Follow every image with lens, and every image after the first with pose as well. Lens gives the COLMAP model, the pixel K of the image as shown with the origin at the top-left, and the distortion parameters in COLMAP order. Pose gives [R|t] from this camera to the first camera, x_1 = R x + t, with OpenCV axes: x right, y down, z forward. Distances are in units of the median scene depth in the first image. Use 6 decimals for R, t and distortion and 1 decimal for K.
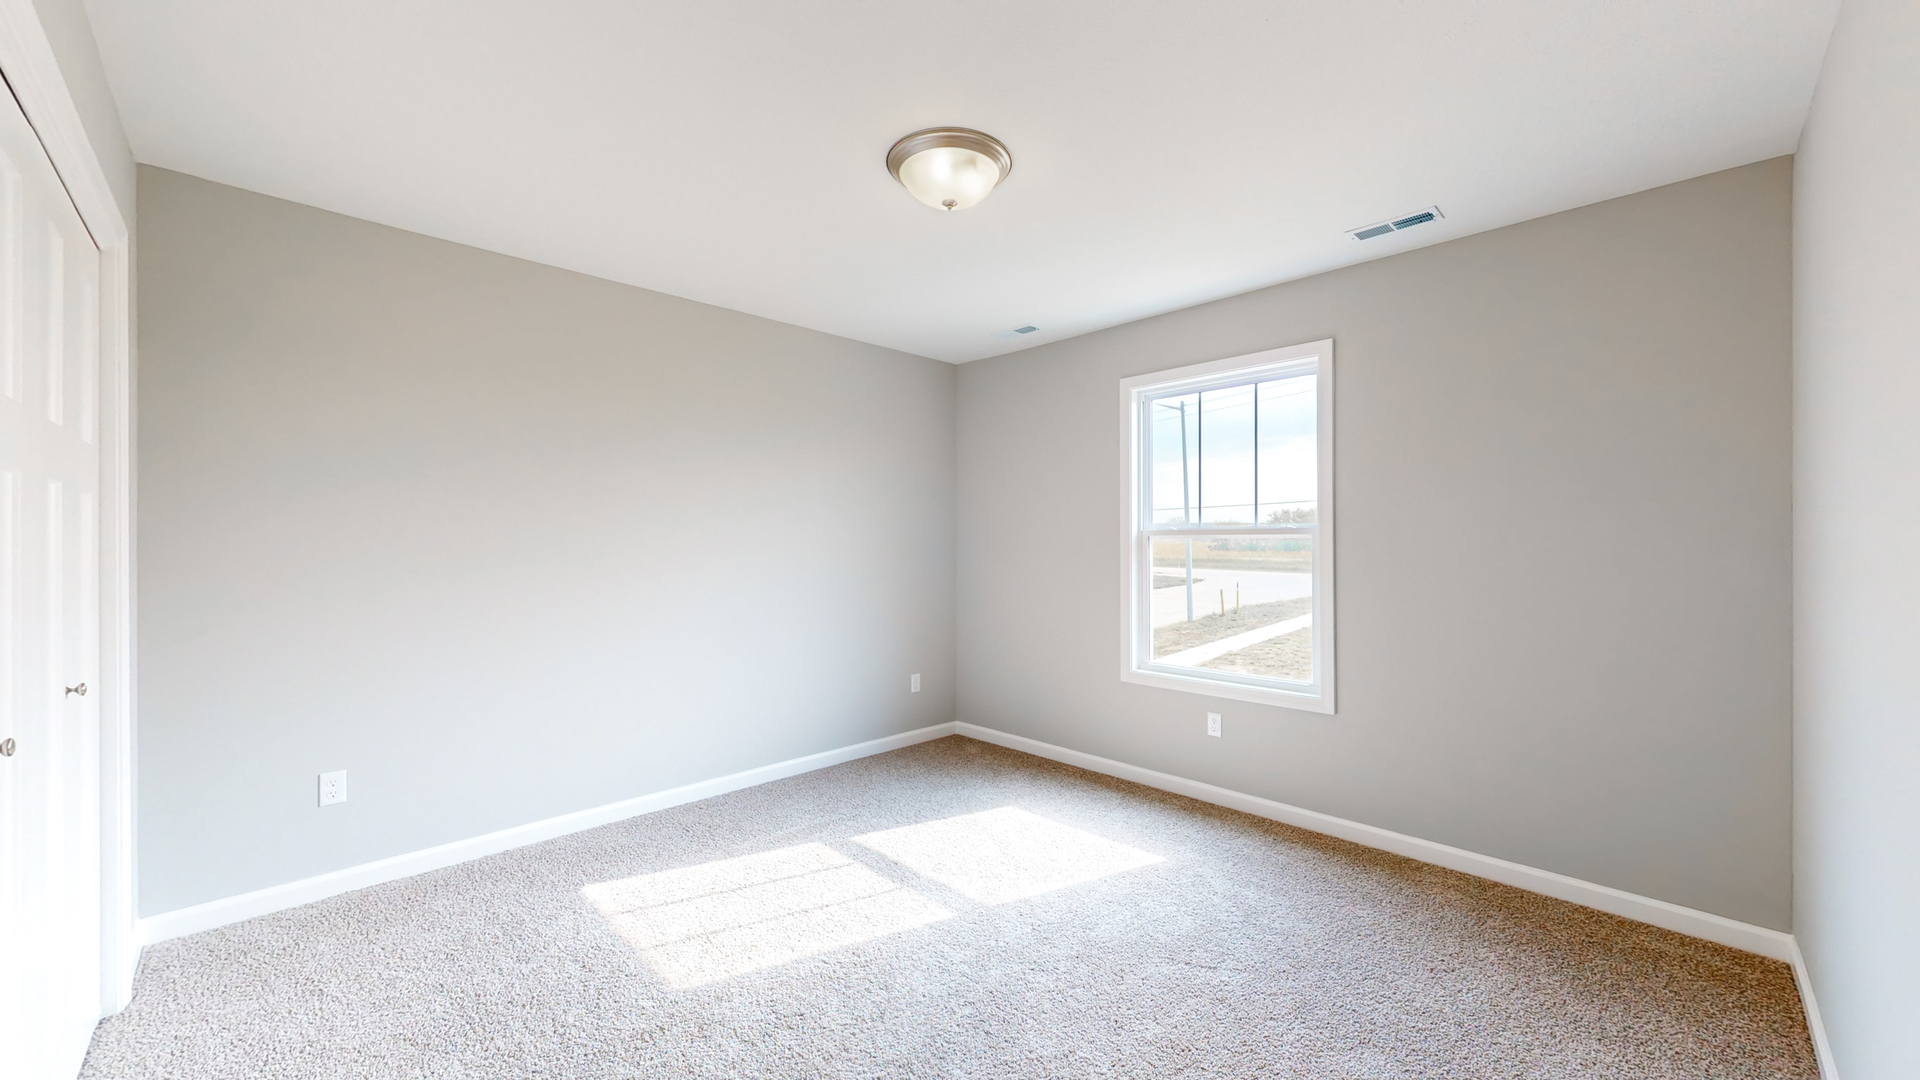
lens RADIAL K [[701.7, 0, 960.0], [0, 701.7, 540.0], [0, 0, 1]] dist [-0.000670, -0.000074]
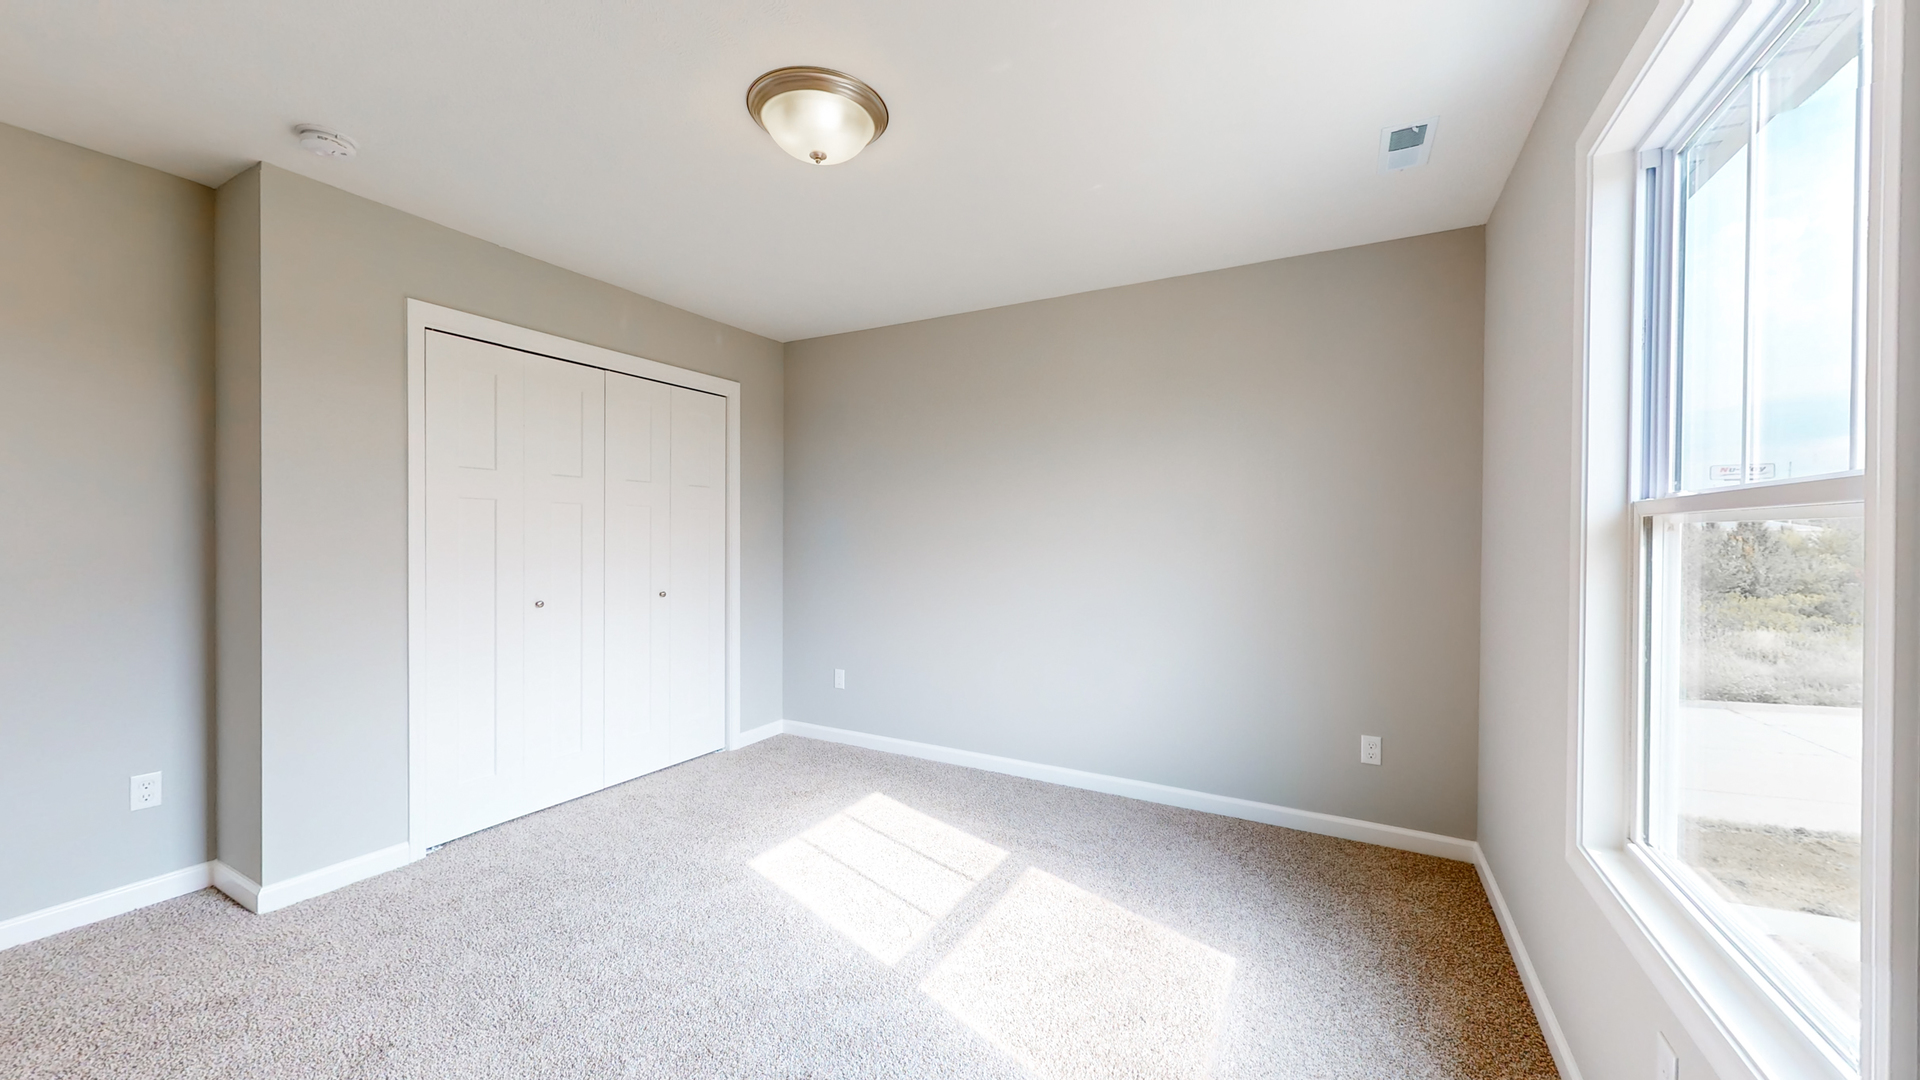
lens RADIAL K [[701.7, 0, 960.0], [0, 701.7, 540.0], [0, 0, 1]] dist [-0.000670, -0.000074]
pose [[0.275639, 0.008566, -0.961223, 0.666675], [0.005167, 0.999933, 0.010393, 0.002042], [0.961247, -0.007832, 0.275576, 0.673111]]
